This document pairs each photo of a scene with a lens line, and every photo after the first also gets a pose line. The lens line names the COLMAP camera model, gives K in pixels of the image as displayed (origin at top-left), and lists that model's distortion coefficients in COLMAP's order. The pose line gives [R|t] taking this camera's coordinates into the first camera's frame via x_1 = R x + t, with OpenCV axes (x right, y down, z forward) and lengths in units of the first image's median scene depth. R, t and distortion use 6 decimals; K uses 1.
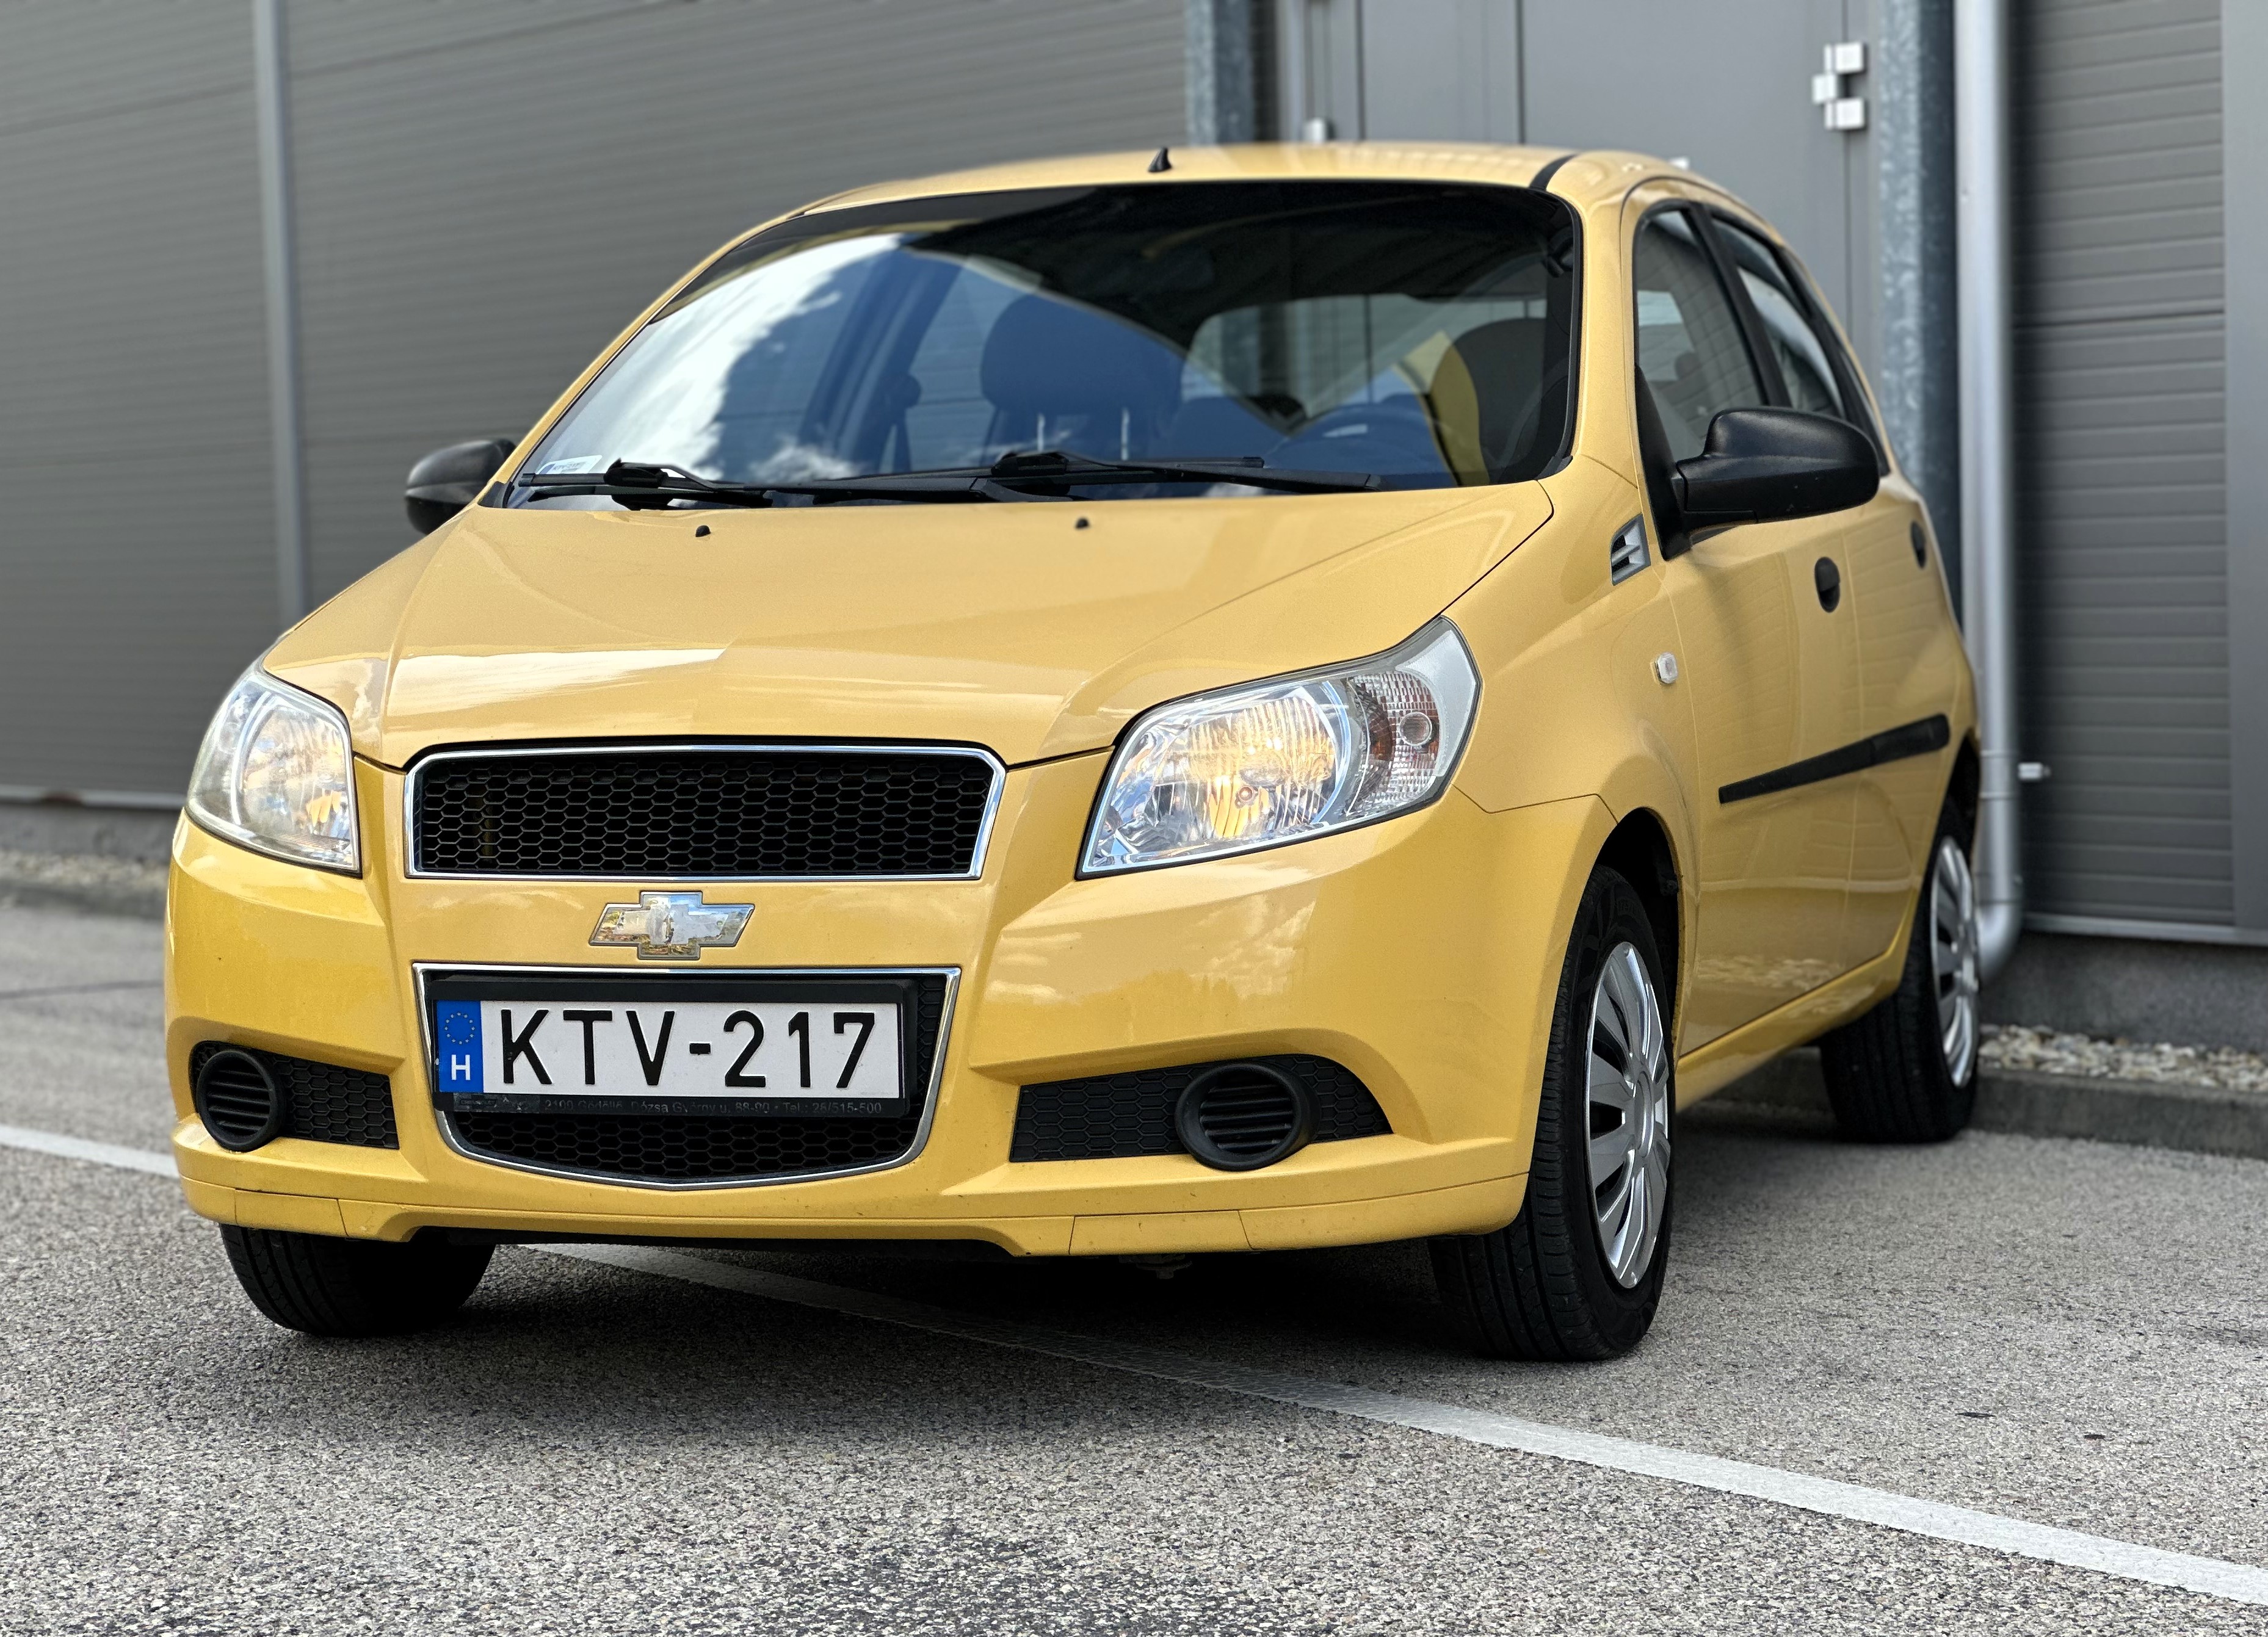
lens RADIAL K [[5517.0, 0, 1134.0], [0, 5517.0, 818.5], [0, 0, 1]] dist [-0.456139, 11.534960]
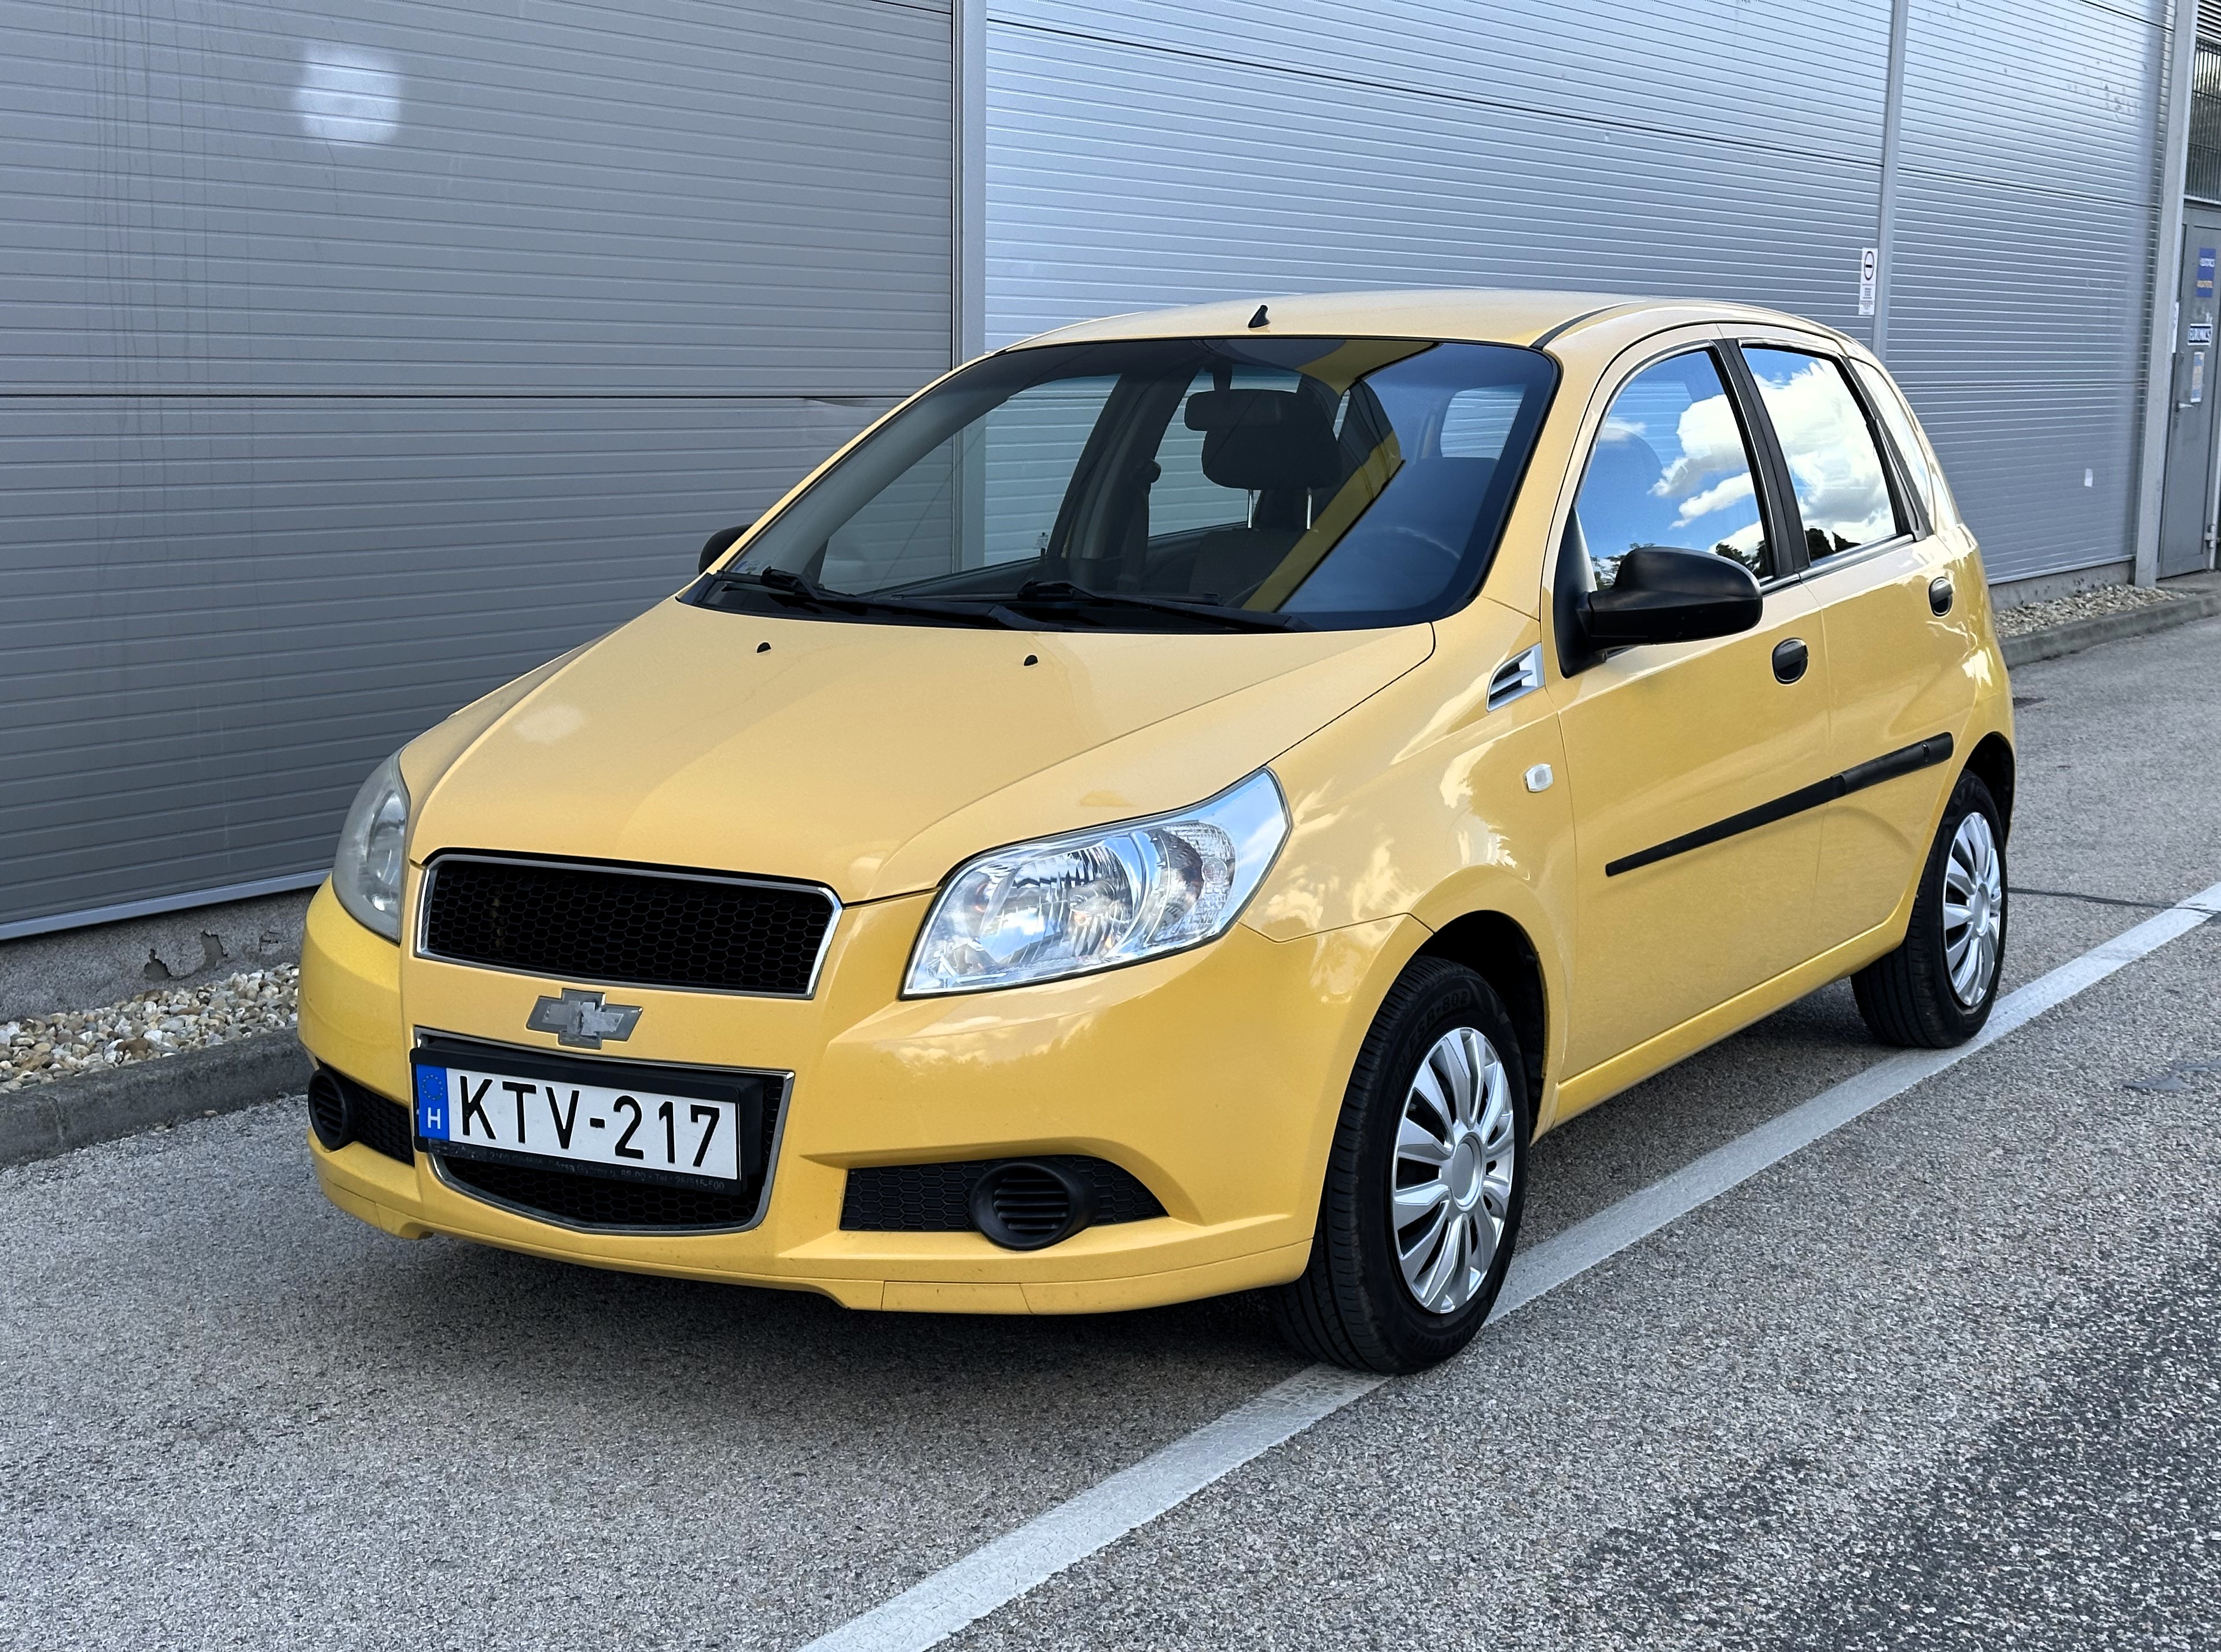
lens RADIAL K [[3225.0, 0, 1230.3], [0, 3225.0, 827.2], [0, 0, 1]] dist [0.165228, 0.034791]
pose [[0.977823, 0.041886, -0.205201, 0.197205], [-0.022562, 0.995162, 0.095620, -0.092534], [0.208213, -0.088870, 0.974038, 0.322418]]
